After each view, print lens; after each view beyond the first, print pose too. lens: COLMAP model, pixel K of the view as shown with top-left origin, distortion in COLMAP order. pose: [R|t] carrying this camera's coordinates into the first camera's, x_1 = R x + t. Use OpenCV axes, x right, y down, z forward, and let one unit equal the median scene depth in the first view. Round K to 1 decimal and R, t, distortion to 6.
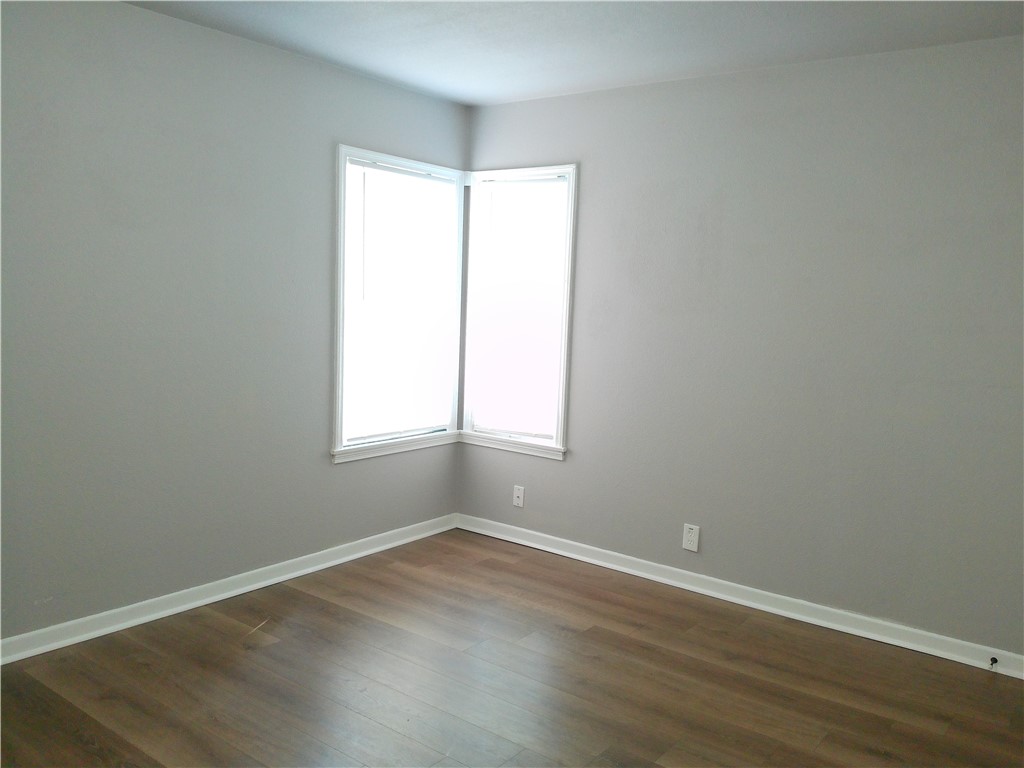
lens RADIAL K [[835.0, 0, 512.4], [0, 835.0, 395.6], [0, 0, 1]] dist [0.111673, -0.214385]
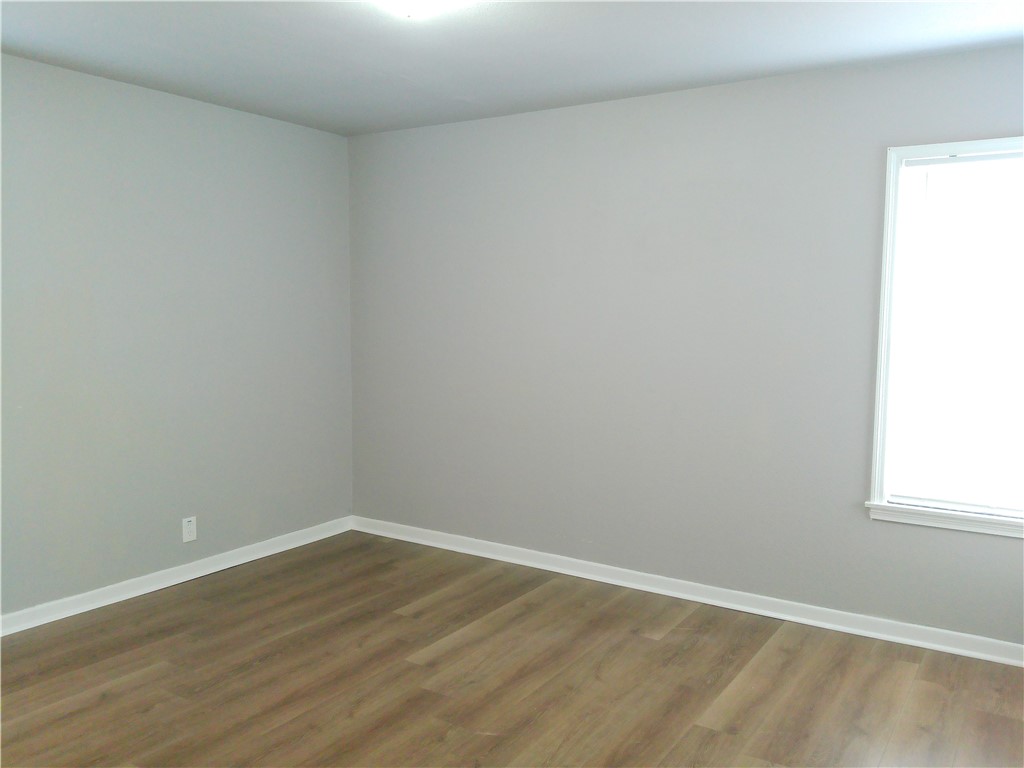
lens RADIAL K [[835.0, 0, 512.4], [0, 835.0, 395.6], [0, 0, 1]] dist [0.111673, -0.214385]
pose [[0.069689, 0.068572, -0.995209, 0.635143], [-0.118457, 0.991145, 0.059997, -0.053968], [0.990511, 0.113708, 0.077195, 0.574822]]
